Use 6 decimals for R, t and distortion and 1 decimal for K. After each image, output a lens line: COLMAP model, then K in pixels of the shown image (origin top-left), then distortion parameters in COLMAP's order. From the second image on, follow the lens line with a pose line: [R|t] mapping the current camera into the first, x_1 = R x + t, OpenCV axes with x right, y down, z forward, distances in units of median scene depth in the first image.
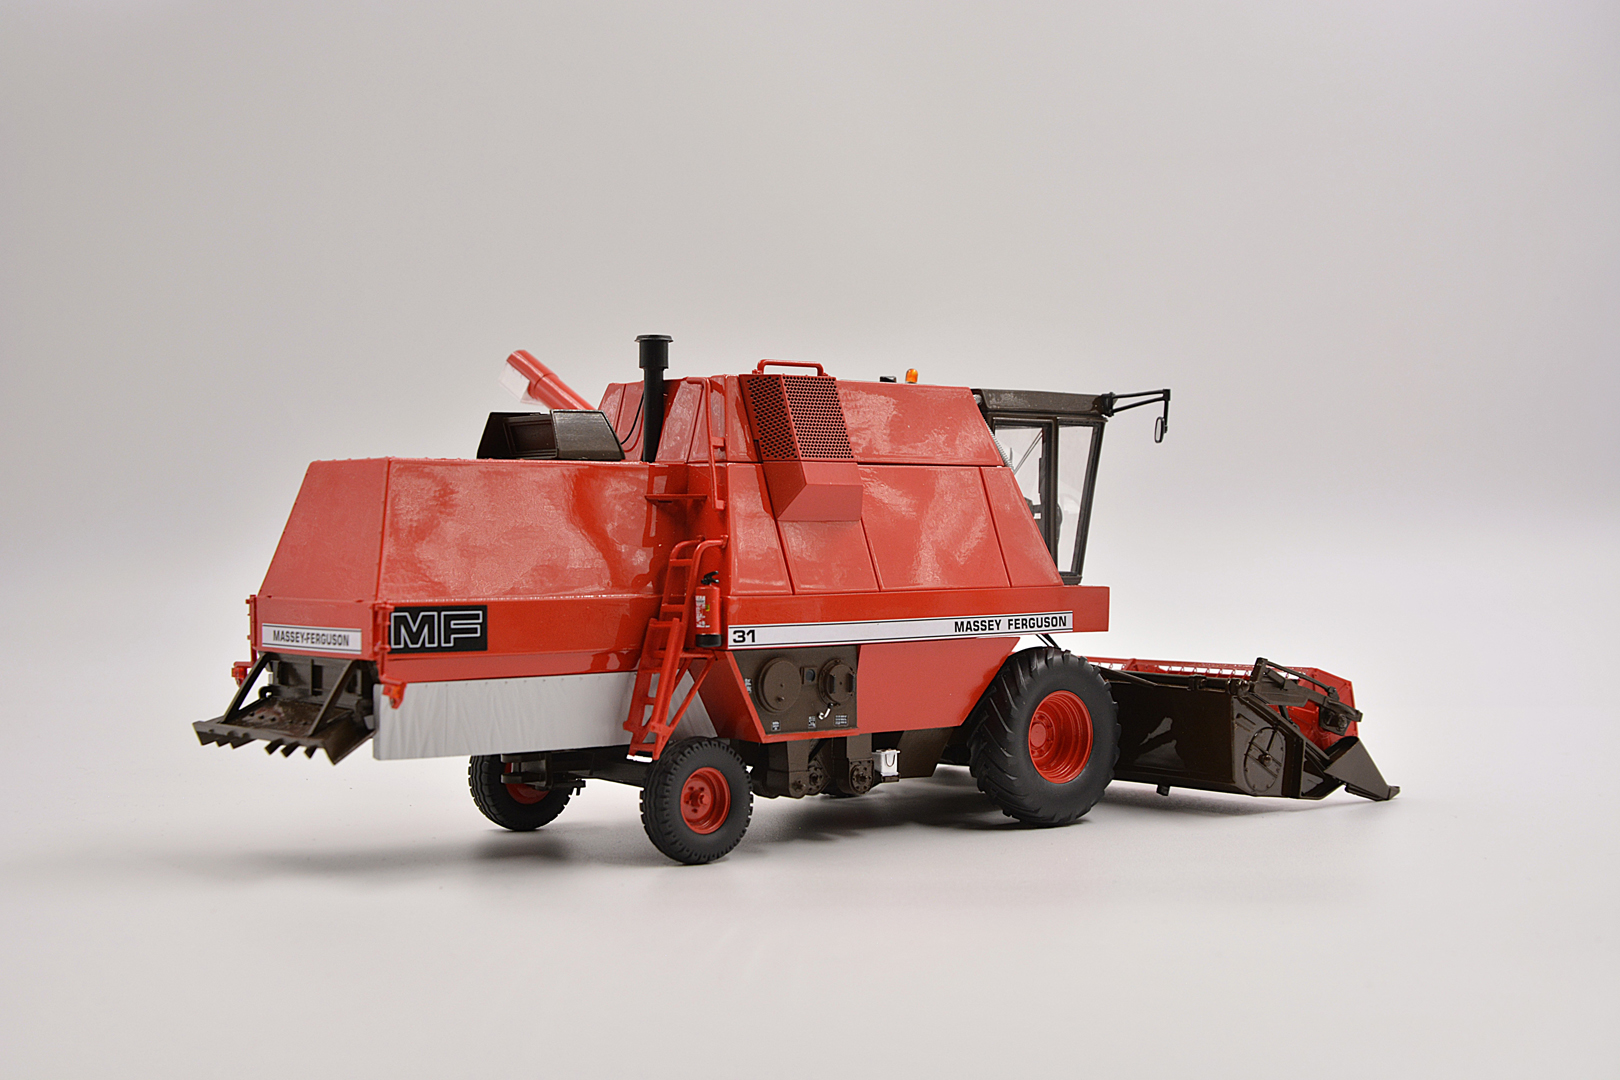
lens RADIAL K [[2320.9, 0, 802.6], [0, 2320.9, 531.7], [0, 0, 1]] dist [-0.050855, 0.000000]
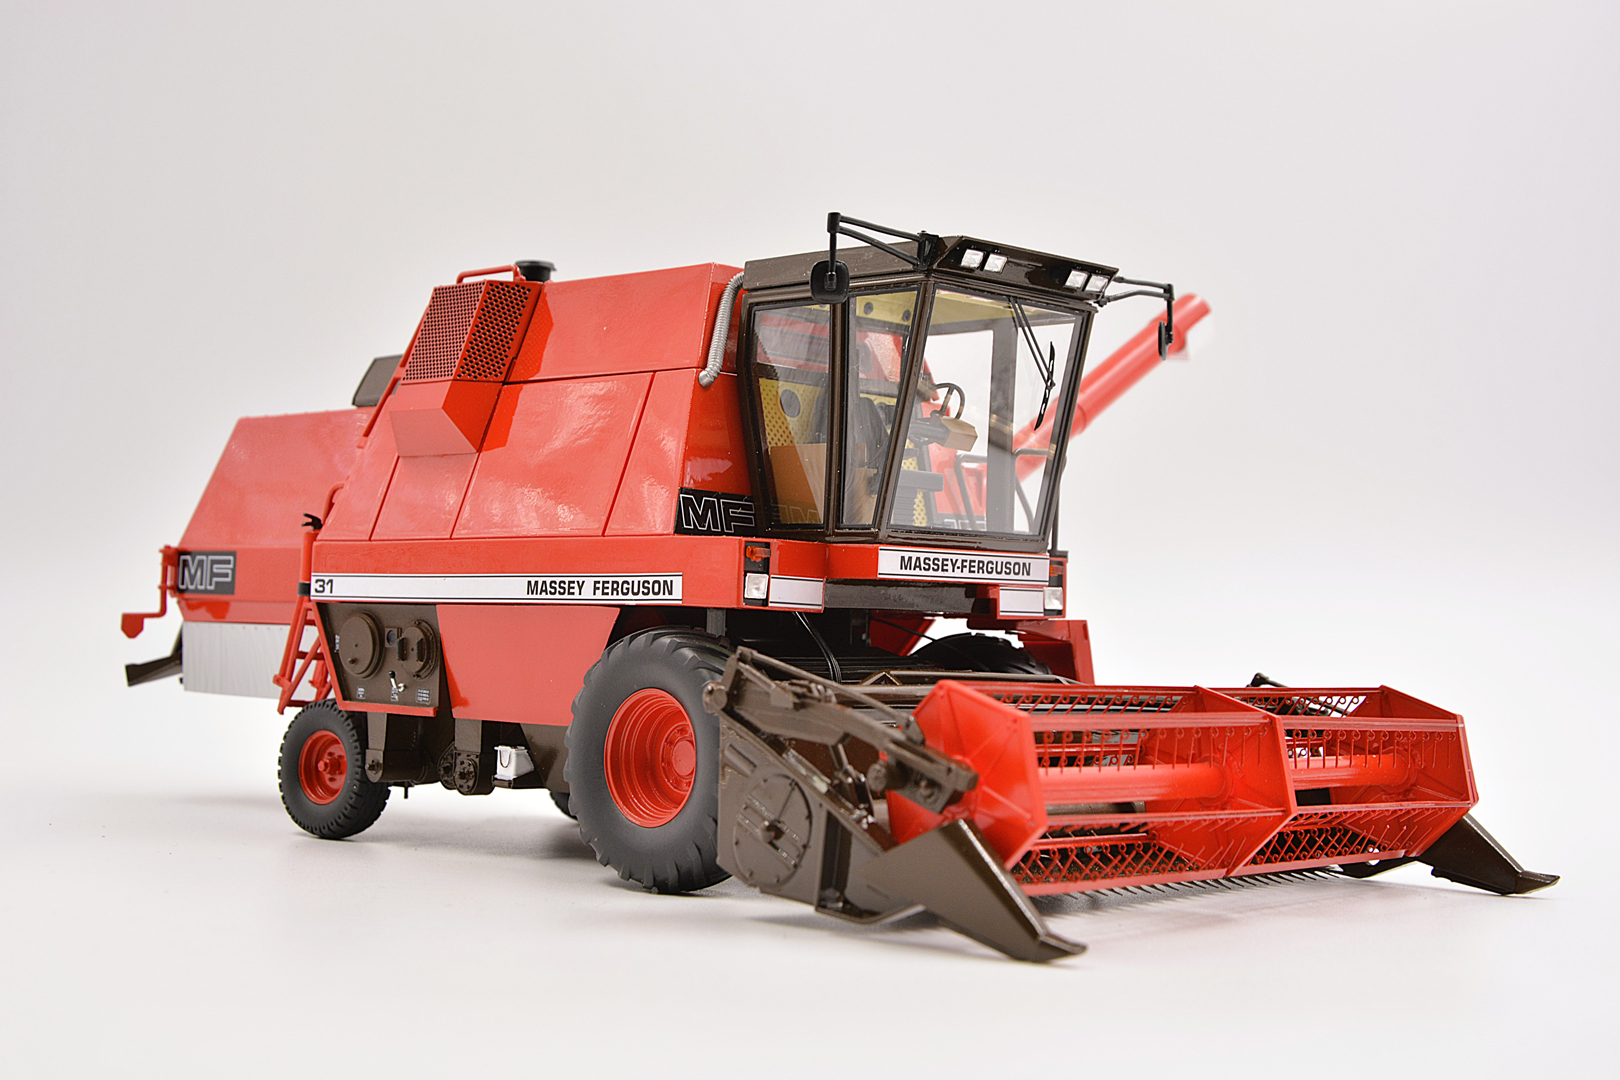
lens RADIAL K [[2320.9, 0, 839.3], [0, 2320.9, 568.0], [0, 0, 1]] dist [-0.050855, 0.000000]
pose [[0.135577, -0.023269, -0.990494, 0.876083], [-0.034115, 0.999022, -0.028139, 0.055832], [0.990179, 0.037606, 0.134650, 1.065649]]
